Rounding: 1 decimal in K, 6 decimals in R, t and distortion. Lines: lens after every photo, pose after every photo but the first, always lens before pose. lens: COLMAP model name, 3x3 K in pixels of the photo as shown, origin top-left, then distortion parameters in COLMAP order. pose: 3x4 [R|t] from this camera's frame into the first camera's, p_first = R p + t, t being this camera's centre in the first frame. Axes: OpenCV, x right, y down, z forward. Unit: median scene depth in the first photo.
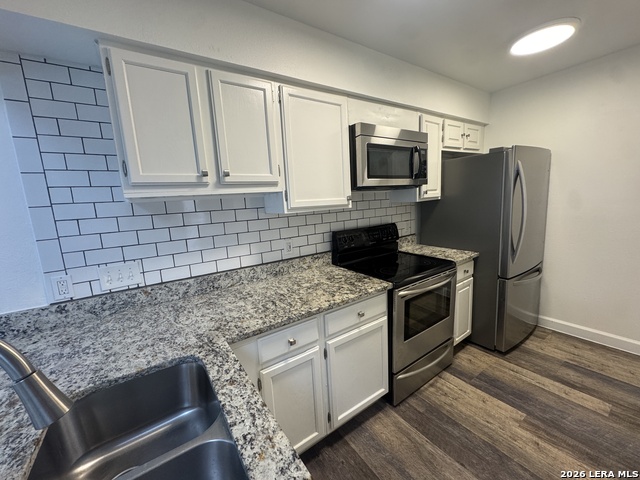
lens RADIAL K [[255.8, 0, 319.3], [0, 255.8, 238.8], [0, 0, 1]] dist [-0.002965, -0.000164]
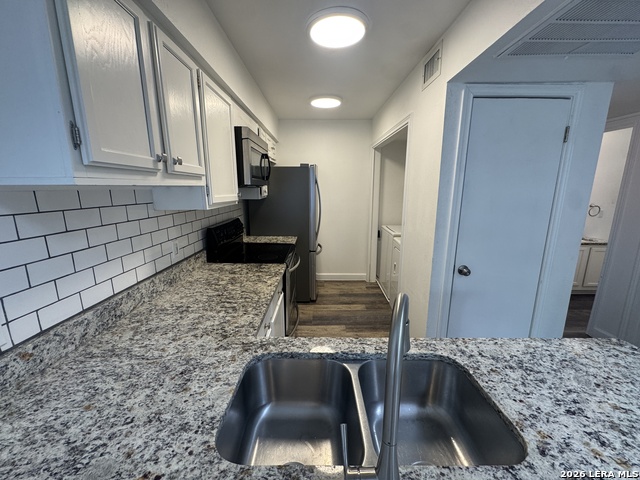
lens RADIAL K [[255.8, 0, 319.3], [0, 255.8, 238.8], [0, 0, 1]] dist [-0.002965, -0.000164]
pose [[0.564392, -0.104080, 0.818920, -0.679354], [0.092966, 0.993723, 0.062225, -0.013725], [-0.820256, 0.041012, 0.570525, 0.143031]]
